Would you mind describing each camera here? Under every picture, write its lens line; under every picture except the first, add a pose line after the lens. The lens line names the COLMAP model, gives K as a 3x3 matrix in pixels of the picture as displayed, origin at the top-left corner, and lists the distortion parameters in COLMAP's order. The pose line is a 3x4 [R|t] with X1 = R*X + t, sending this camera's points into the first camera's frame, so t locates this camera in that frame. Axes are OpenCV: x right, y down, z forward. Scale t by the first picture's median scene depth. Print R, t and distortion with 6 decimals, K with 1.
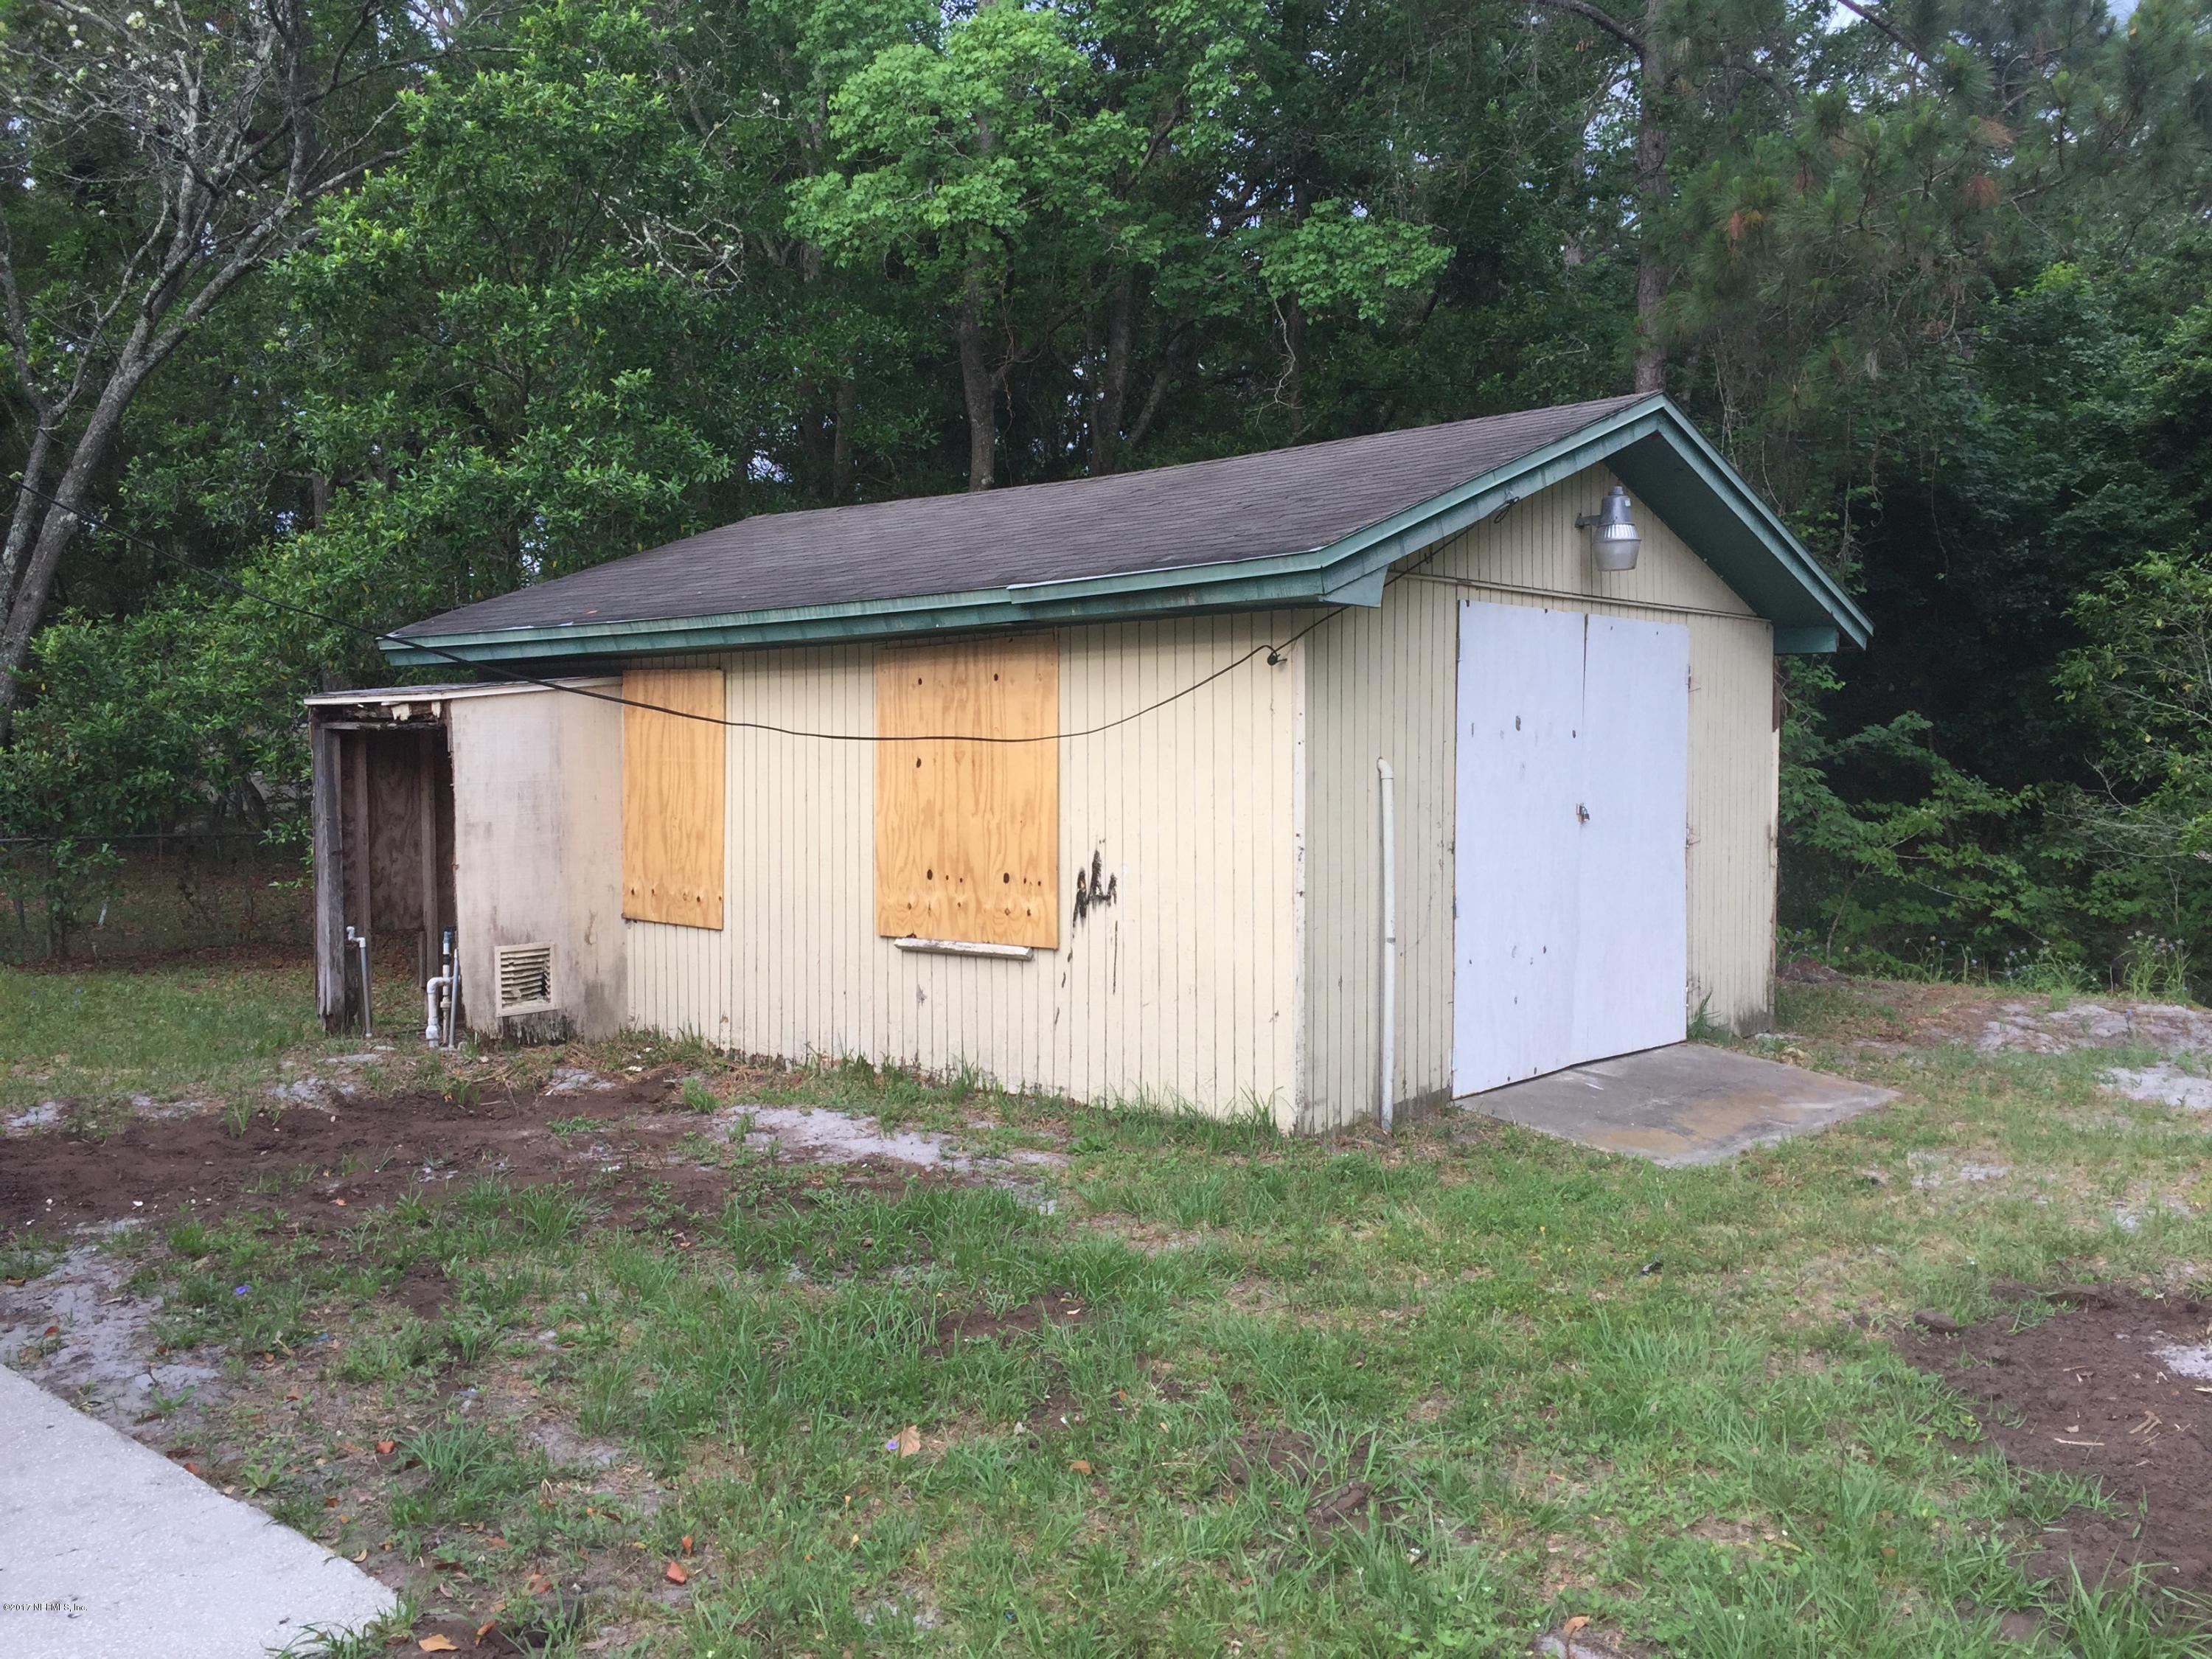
lens RADIAL K [[1899.2, 0, 1111.1], [0, 1899.2, 842.8], [0, 0, 1]] dist [0.090146, -0.103532]
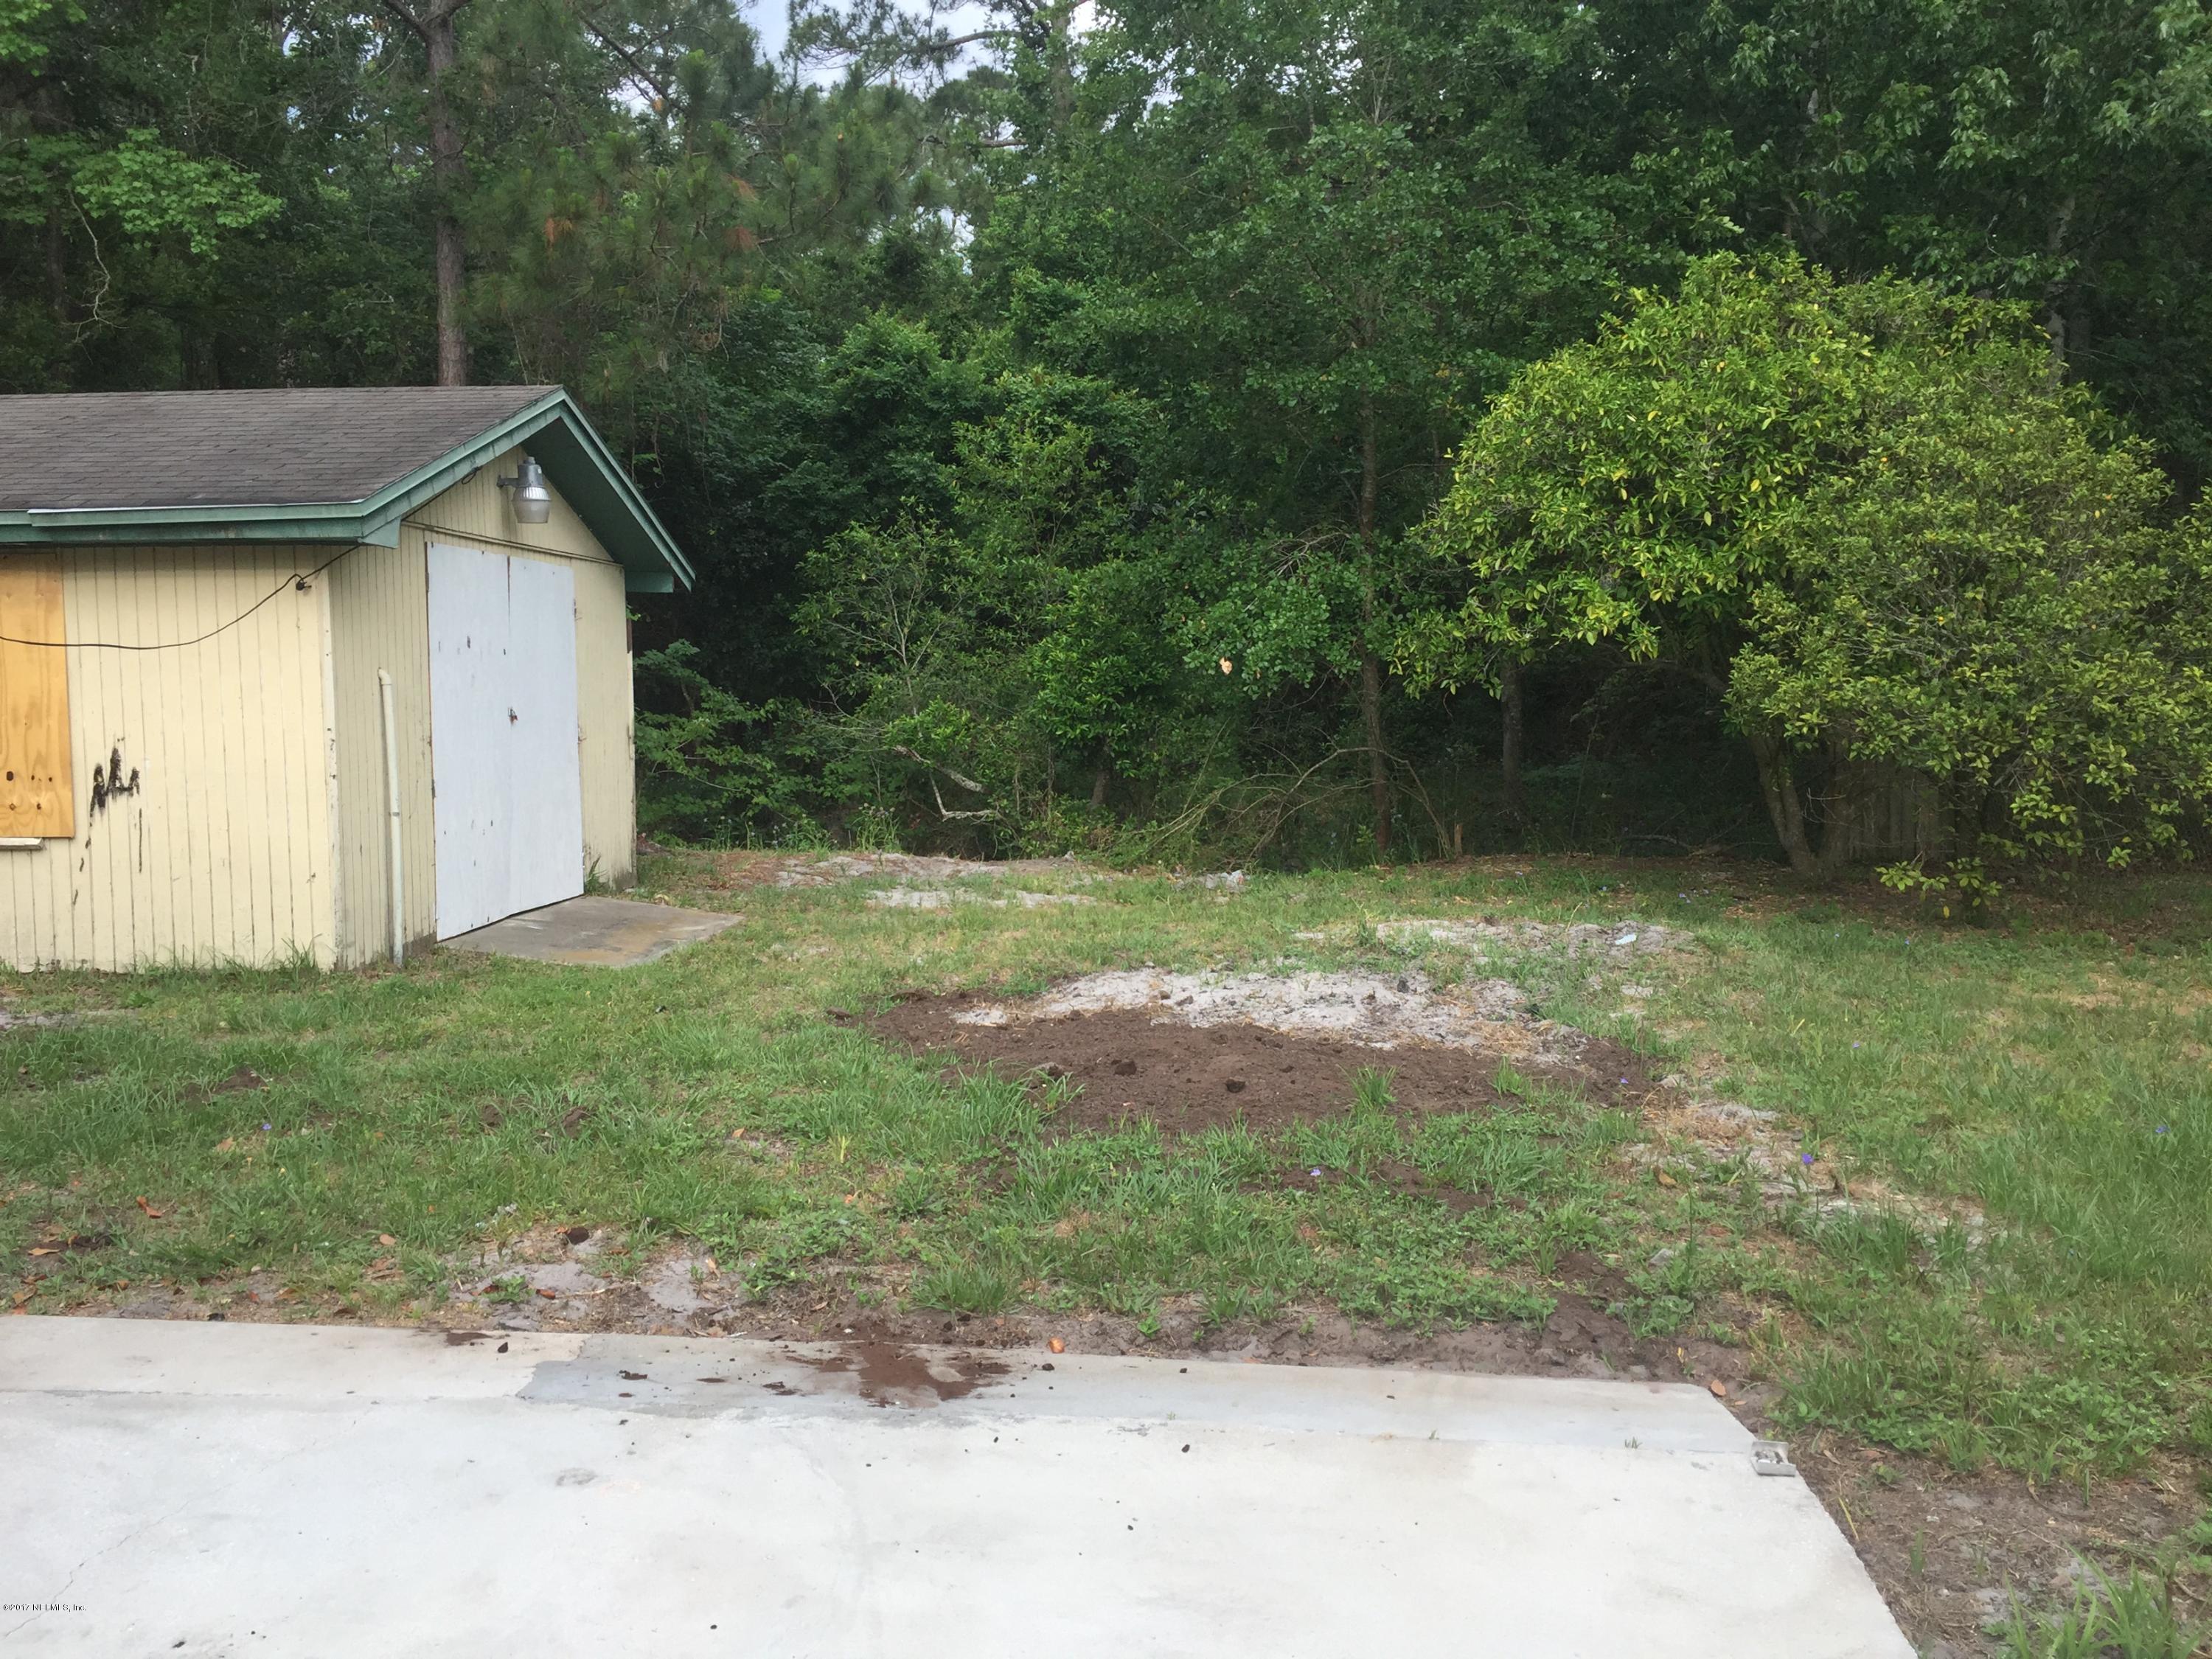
lens RADIAL K [[1899.2, 0, 1111.1], [0, 1899.2, 842.8], [0, 0, 1]] dist [0.090146, -0.103532]
pose [[0.791153, -0.050148, 0.609559, -0.190917], [0.026431, 0.998505, 0.047840, 0.016728], [-0.611047, -0.021738, 0.791296, -0.217284]]
